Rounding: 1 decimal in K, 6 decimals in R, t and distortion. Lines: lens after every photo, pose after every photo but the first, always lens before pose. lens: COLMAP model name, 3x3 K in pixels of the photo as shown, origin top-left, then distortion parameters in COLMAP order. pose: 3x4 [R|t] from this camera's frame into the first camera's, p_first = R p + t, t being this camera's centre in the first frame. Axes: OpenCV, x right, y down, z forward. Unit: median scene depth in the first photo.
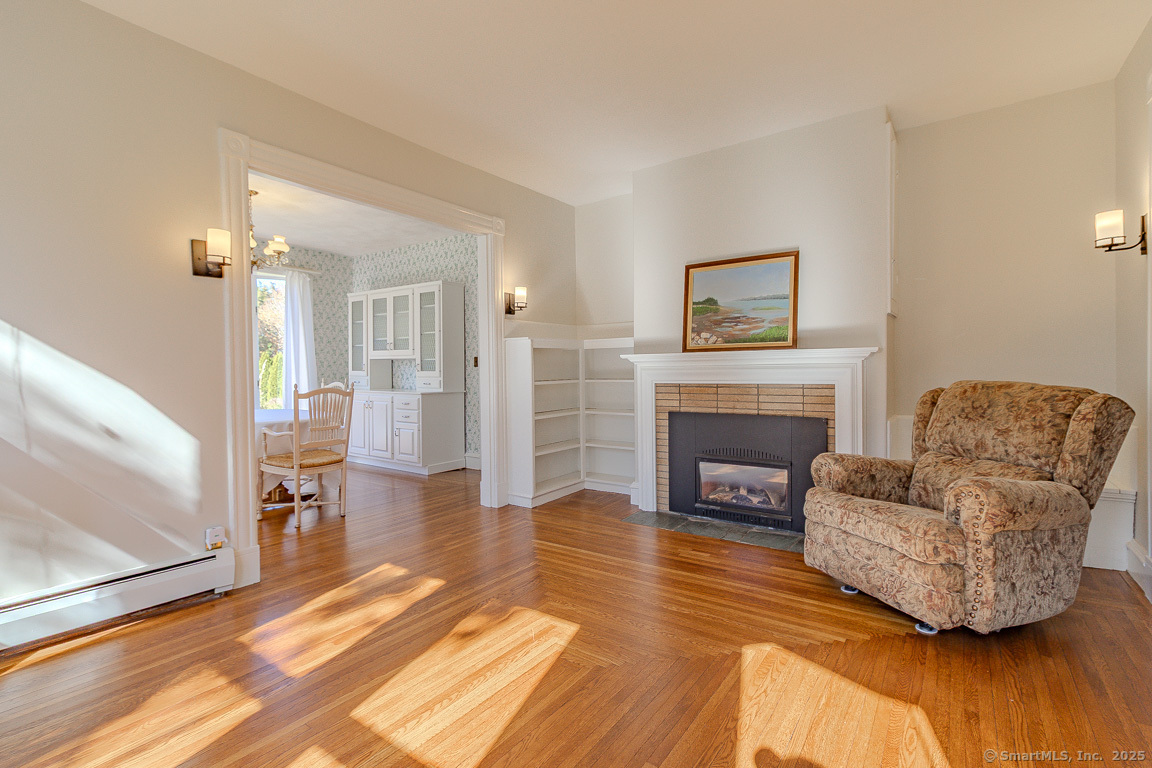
lens RADIAL K [[533.3, 0, 580.2], [0, 533.3, 377.2], [0, 0, 1]] dist [0.010108, -0.000107]
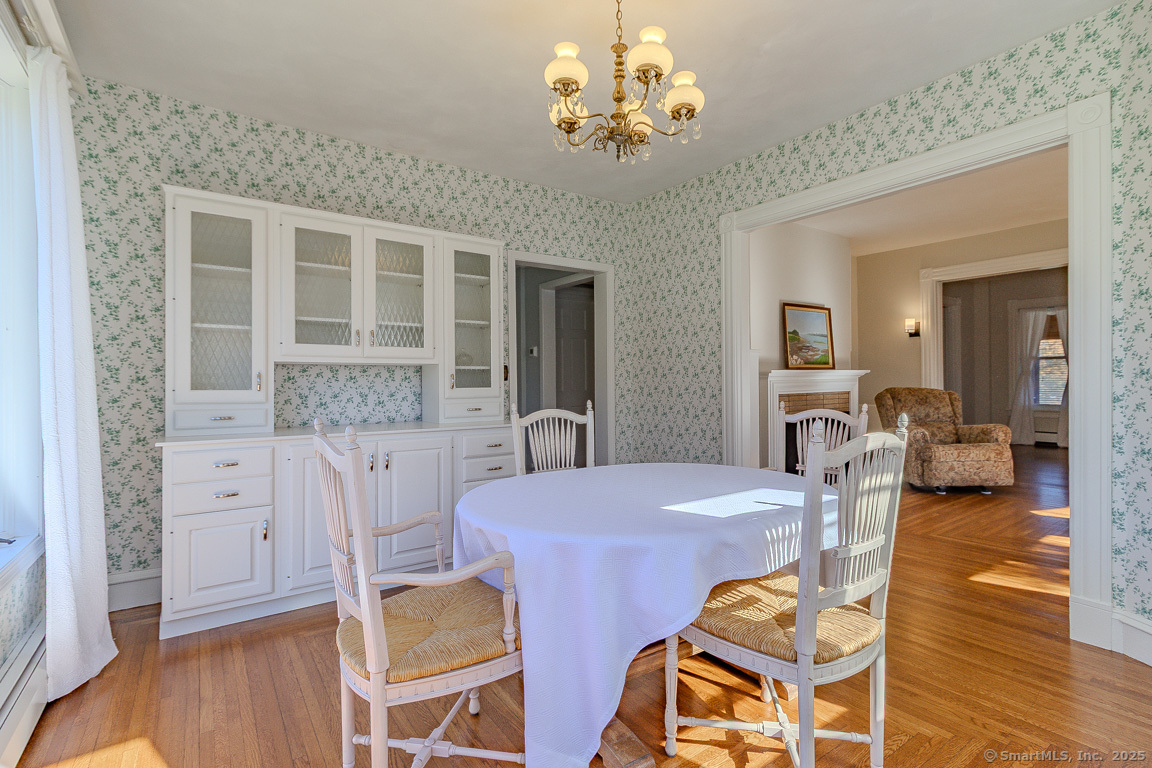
lens RADIAL K [[536.0, 0, 577.1], [0, 536.0, 378.3], [0, 0, 1]] dist [0.000017, 0.000020]
pose [[0.334646, 0.009658, 0.942295, -1.280056], [0.020618, 0.999633, -0.017568, -0.014069], [-0.942118, 0.025307, 0.334324, 1.117197]]
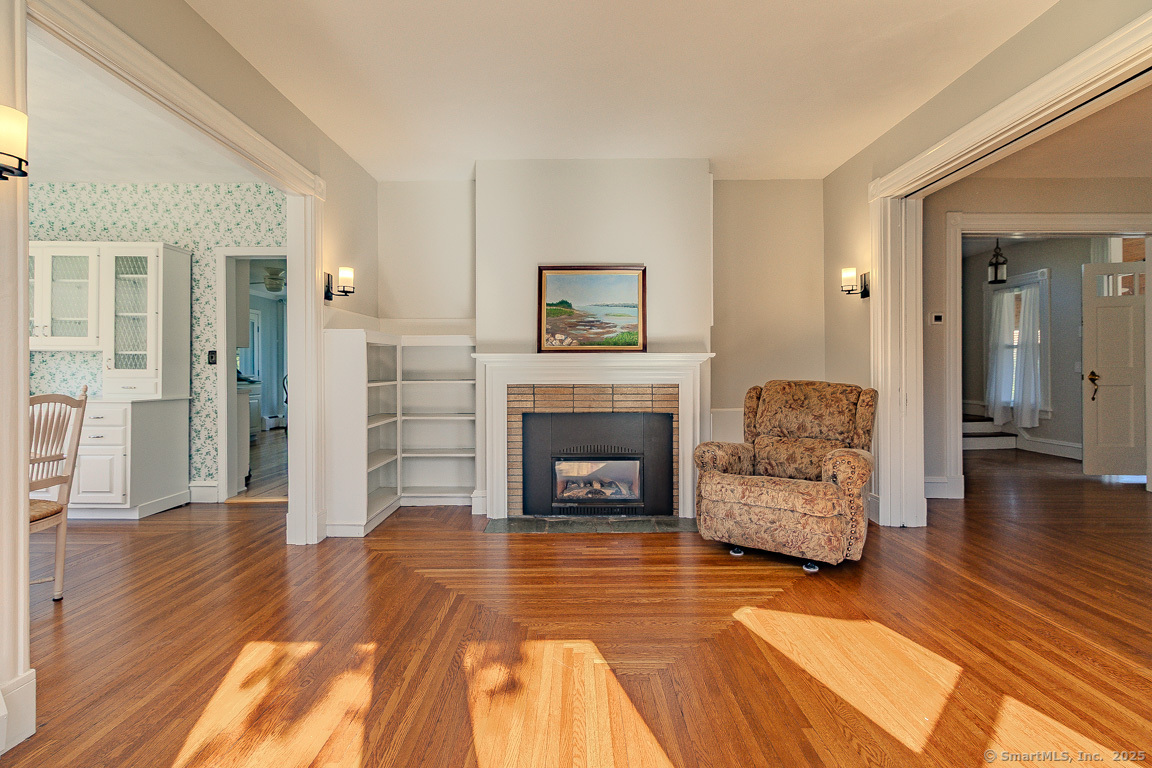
lens RADIAL K [[542.8, 0, 578.4], [0, 542.8, 368.2], [0, 0, 1]] dist [0.002261, 0.000292]
pose [[0.815638, 0.012203, 0.578433, -0.353340], [0.000302, 0.999768, -0.021518, 0.004092], [-0.578562, 0.017725, 0.815446, 0.138321]]
